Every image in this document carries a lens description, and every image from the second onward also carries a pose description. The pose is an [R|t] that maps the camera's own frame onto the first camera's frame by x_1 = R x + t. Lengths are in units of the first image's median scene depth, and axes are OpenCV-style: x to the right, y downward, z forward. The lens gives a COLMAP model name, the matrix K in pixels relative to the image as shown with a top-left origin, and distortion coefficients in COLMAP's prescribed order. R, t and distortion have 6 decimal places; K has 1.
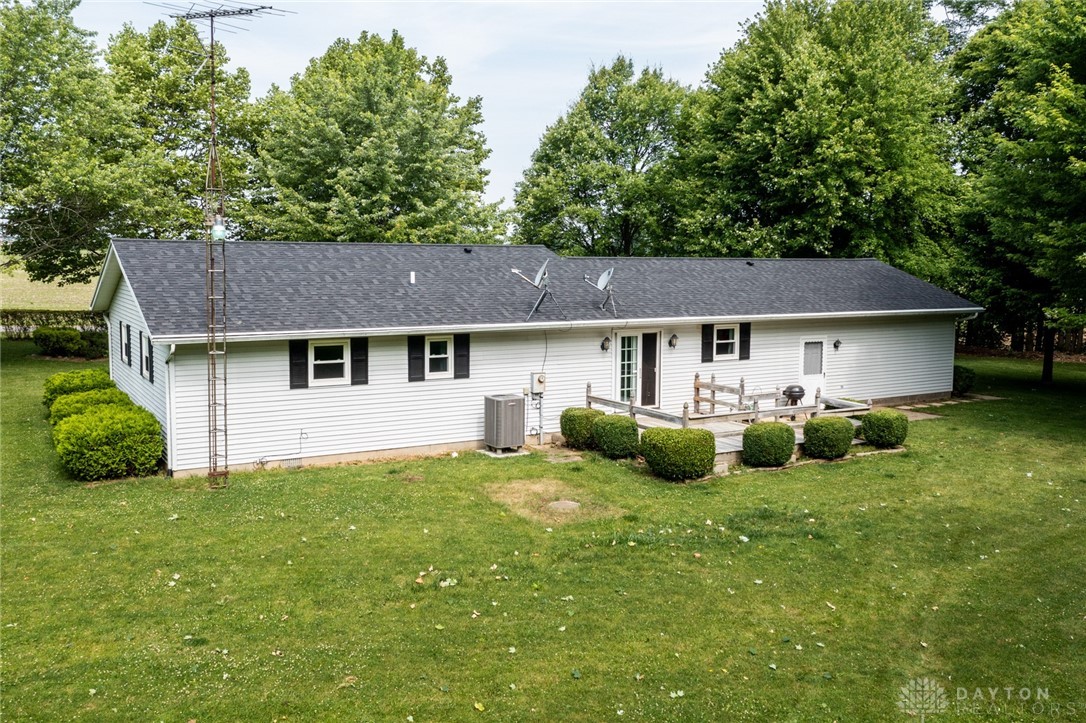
lens RADIAL K [[964.0, 0, 564.6], [0, 964.0, 349.1], [0, 0, 1]] dist [0.000639, 0.017746]
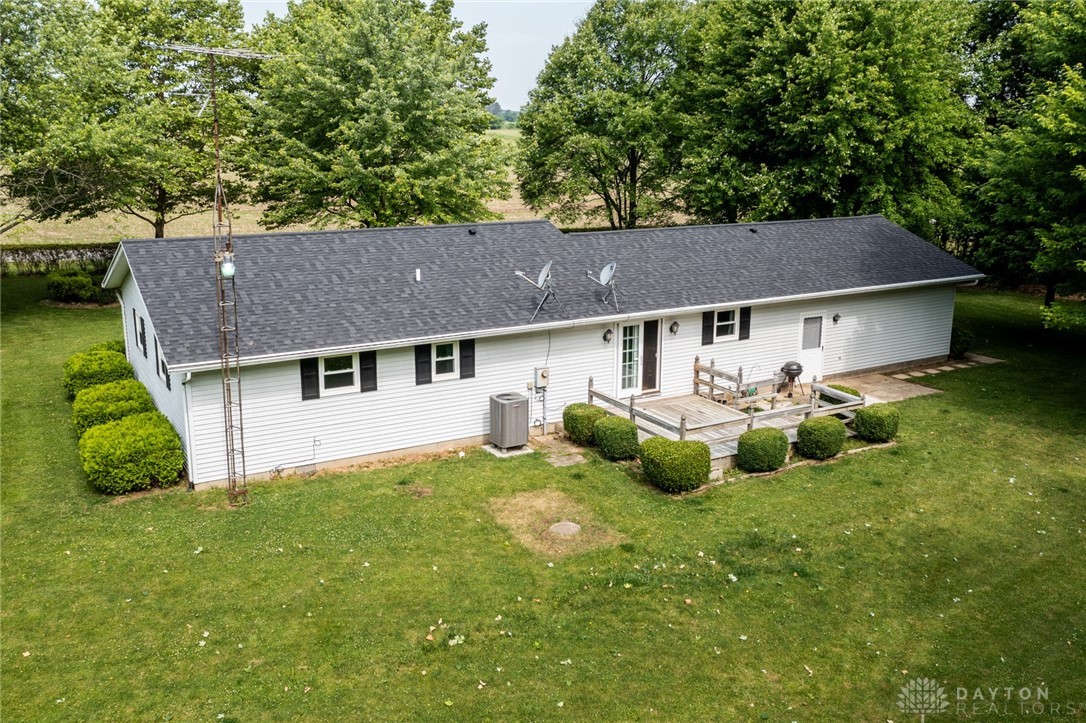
lens RADIAL K [[964.0, 0, 564.6], [0, 964.0, 349.1], [0, 0, 1]] dist [0.000639, 0.017746]
pose [[0.999966, 0.002563, -0.007798, 0.005291], [-0.001496, 0.991007, 0.133801, -0.139715], [0.008071, -0.133784, 0.990978, -0.017838]]
